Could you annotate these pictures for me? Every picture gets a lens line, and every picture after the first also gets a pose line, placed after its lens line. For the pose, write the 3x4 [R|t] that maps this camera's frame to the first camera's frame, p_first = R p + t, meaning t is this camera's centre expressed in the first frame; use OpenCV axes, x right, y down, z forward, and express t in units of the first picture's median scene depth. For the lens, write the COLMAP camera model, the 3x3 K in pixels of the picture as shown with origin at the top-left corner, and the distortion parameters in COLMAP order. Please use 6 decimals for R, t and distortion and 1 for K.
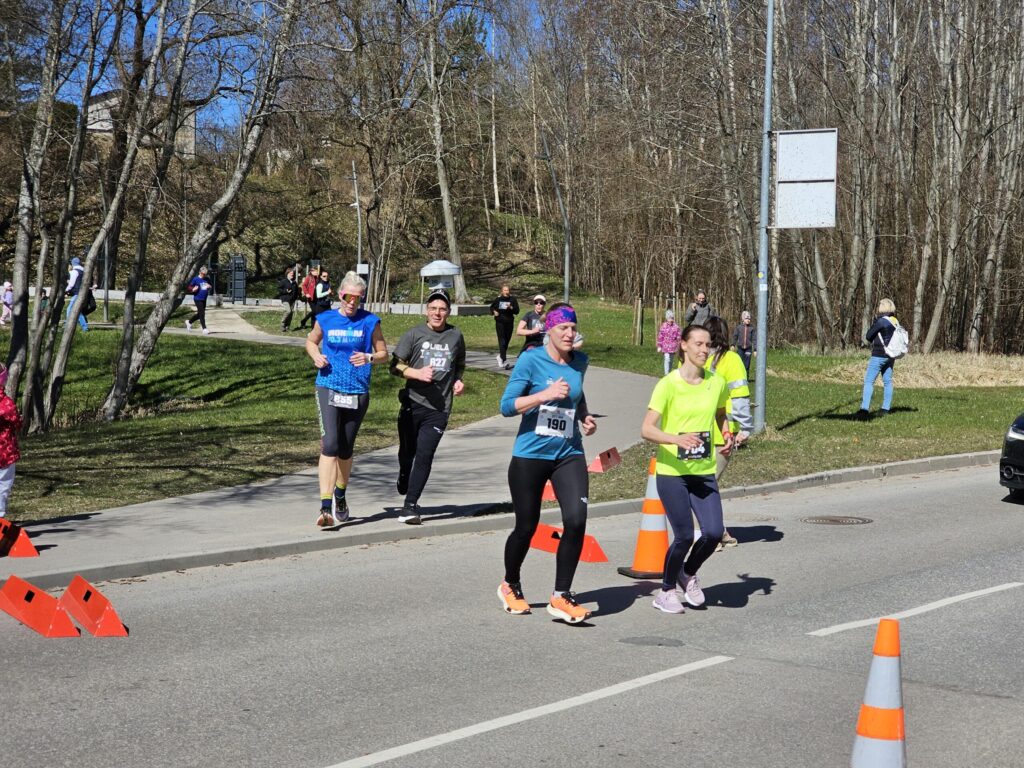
lens RADIAL K [[2072.9, 0, 518.0], [0, 2072.9, 405.8], [0, 0, 1]] dist [0.038450, 0.150230]
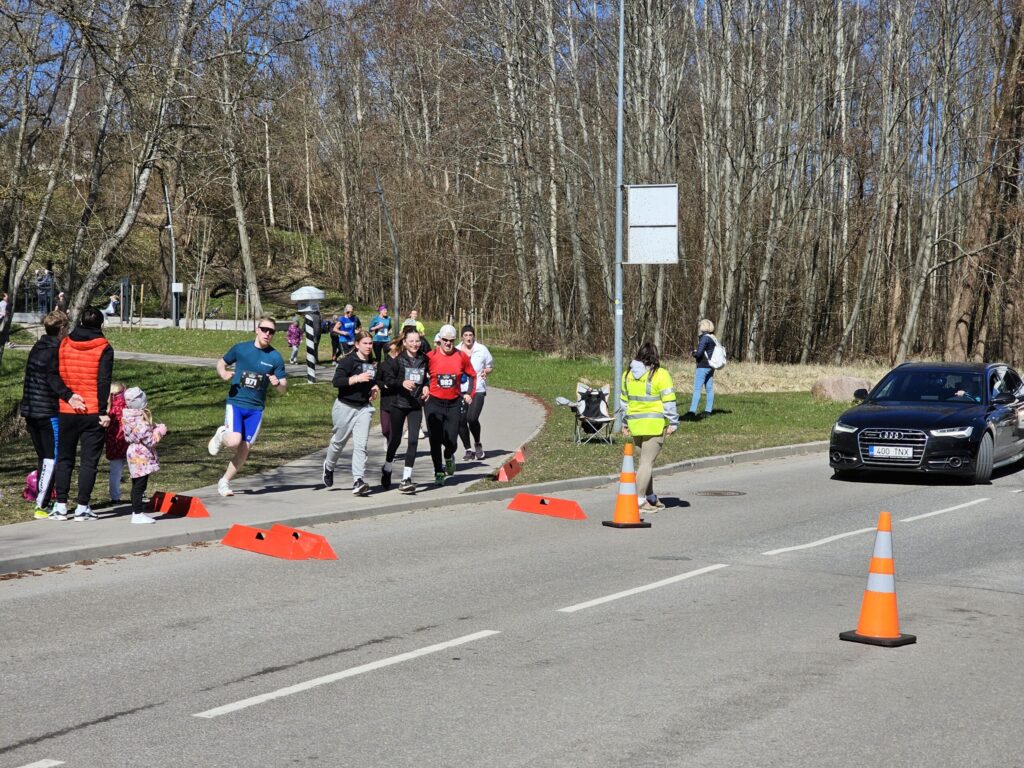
lens RADIAL K [[2081.1, 0, 512.0], [0, 2081.1, 384.0], [0, 0, 1]] dist [-0.080204, 0.901421]
pose [[0.992222, -0.009645, 0.124109, -0.096655], [0.011512, 0.999831, -0.014338, 0.001836], [-0.123950, 0.015655, 0.992165, -0.207779]]
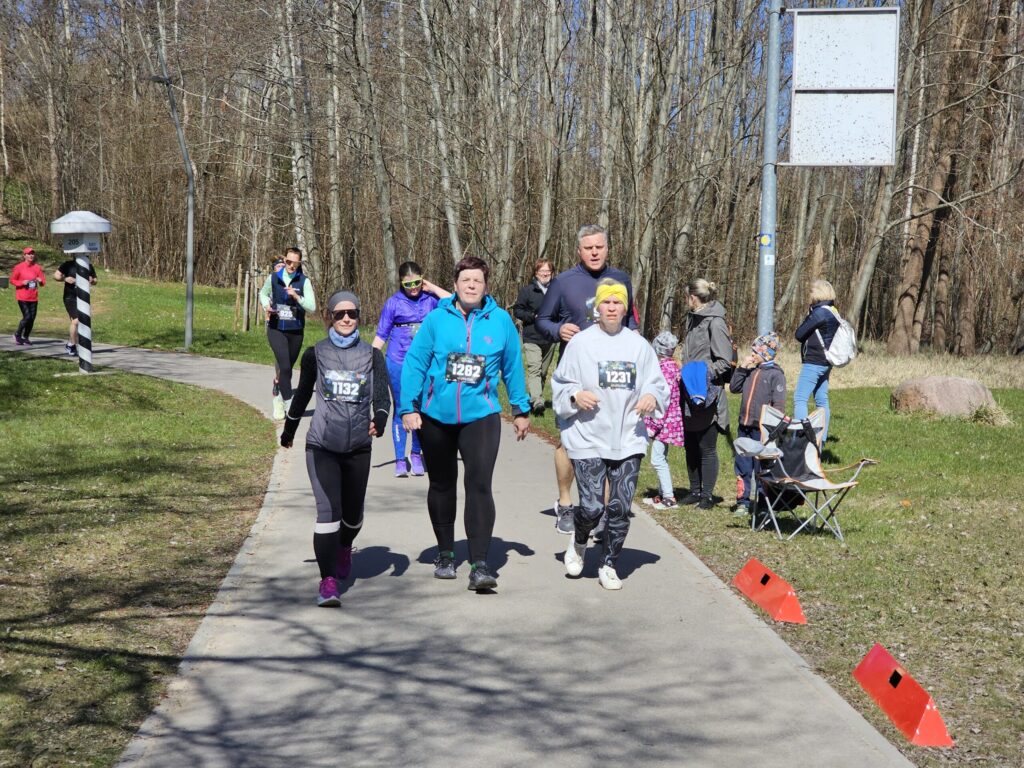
lens RADIAL K [[2072.4, 0, 567.7], [0, 2072.4, 383.4], [0, 0, 1]] dist [0.030913, 0.185473]
pose [[0.954157, 0.000741, 0.299306, -0.126140], [-0.001176, 0.999998, 0.001273, -0.020554], [-0.299304, -0.001566, 0.954156, 0.423464]]
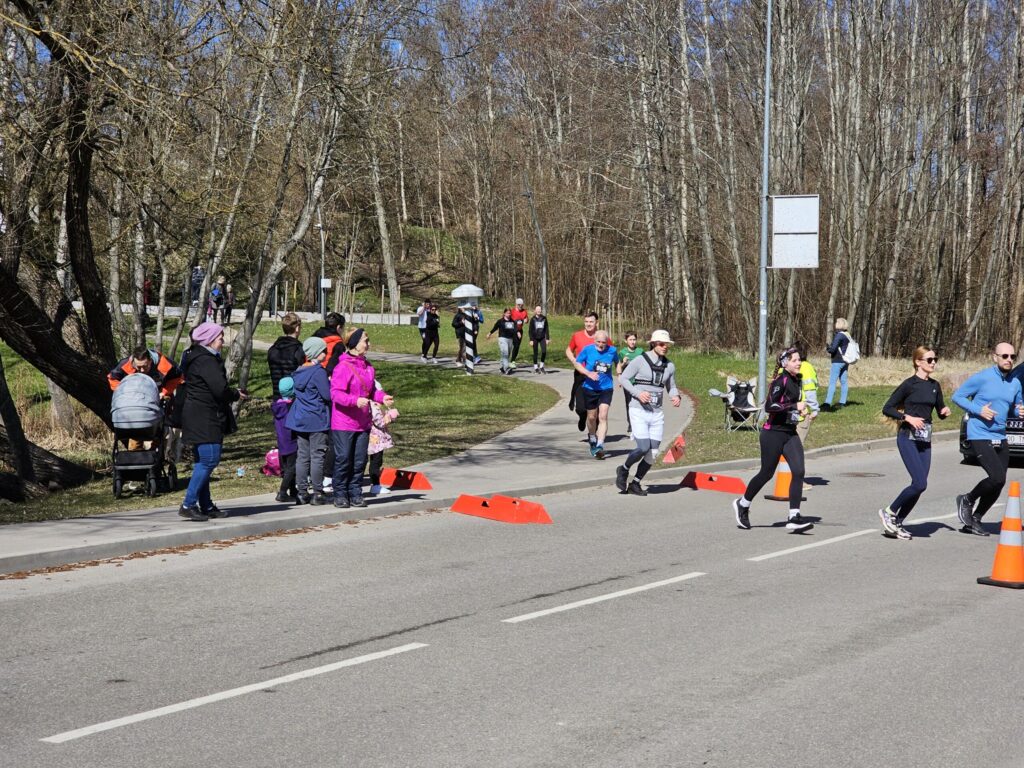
lens RADIAL K [[2080.6, 0, 515.4], [0, 2080.6, 405.8], [0, 0, 1]] dist [-0.036273, 0.404497]
pose [[0.997479, -0.005912, 0.070709, -0.136163], [0.005957, 0.999982, -0.000418, 0.002957], [-0.070705, 0.000838, 0.997497, -0.325183]]
